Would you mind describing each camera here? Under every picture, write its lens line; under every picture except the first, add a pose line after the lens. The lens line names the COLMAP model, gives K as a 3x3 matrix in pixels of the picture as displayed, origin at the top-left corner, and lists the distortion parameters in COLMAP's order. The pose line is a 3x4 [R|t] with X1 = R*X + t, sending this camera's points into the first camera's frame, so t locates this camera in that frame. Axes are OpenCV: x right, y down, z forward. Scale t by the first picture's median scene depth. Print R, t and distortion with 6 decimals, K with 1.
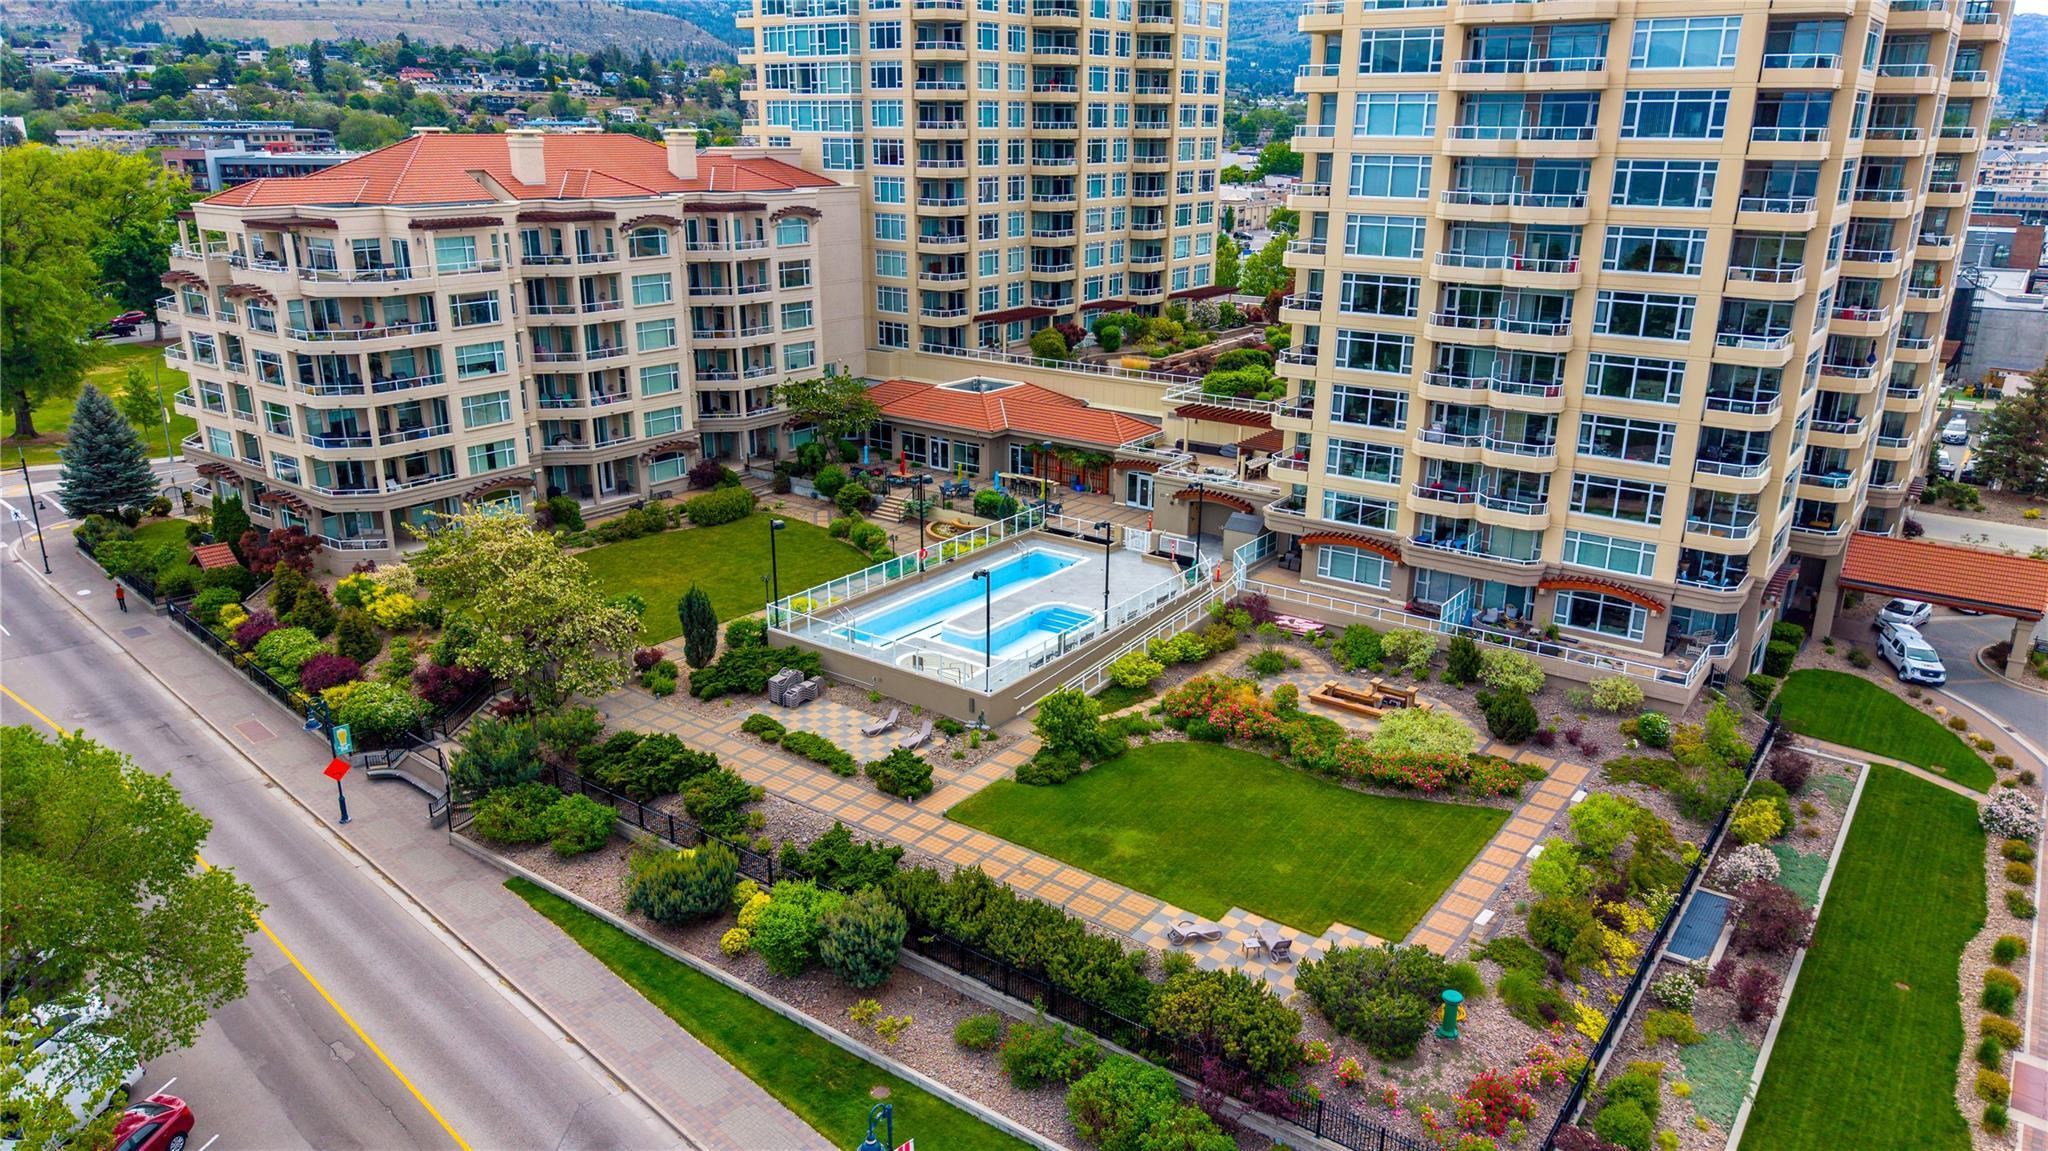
lens RADIAL K [[1356.3, 0, 1010.3], [0, 1356.3, 621.0], [0, 0, 1]] dist [0.019665, 0.001739]
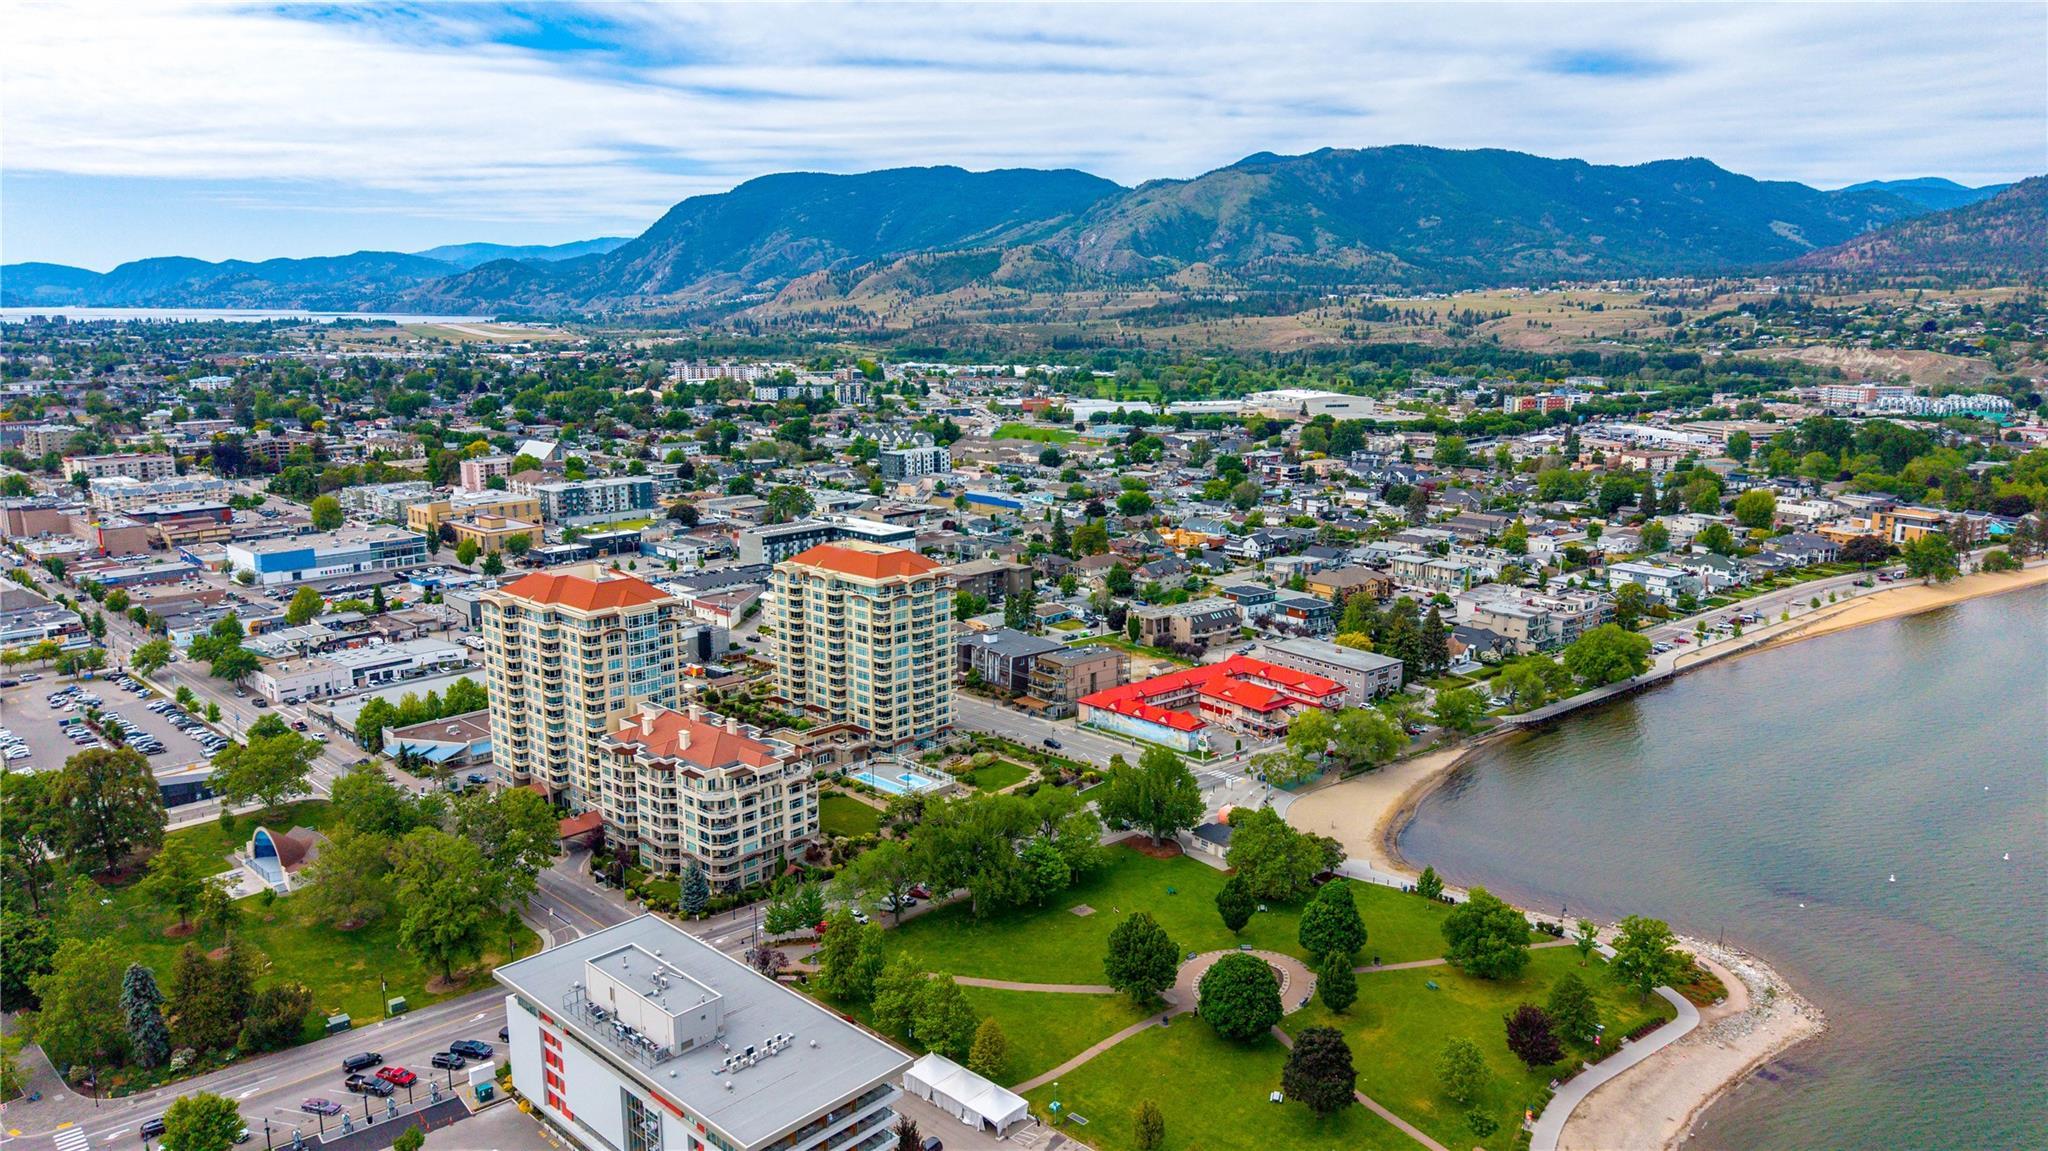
lens RADIAL K [[1353.4, 0, 1024.0], [0, 1353.4, 575.5], [0, 0, 1]] dist [0.154014, -0.356743]
pose [[0.111181, -0.199485, 0.973573, -3.827013], [0.342851, 0.927202, 0.150831, -1.071897], [-0.932787, 0.317021, 0.171481, -0.277286]]
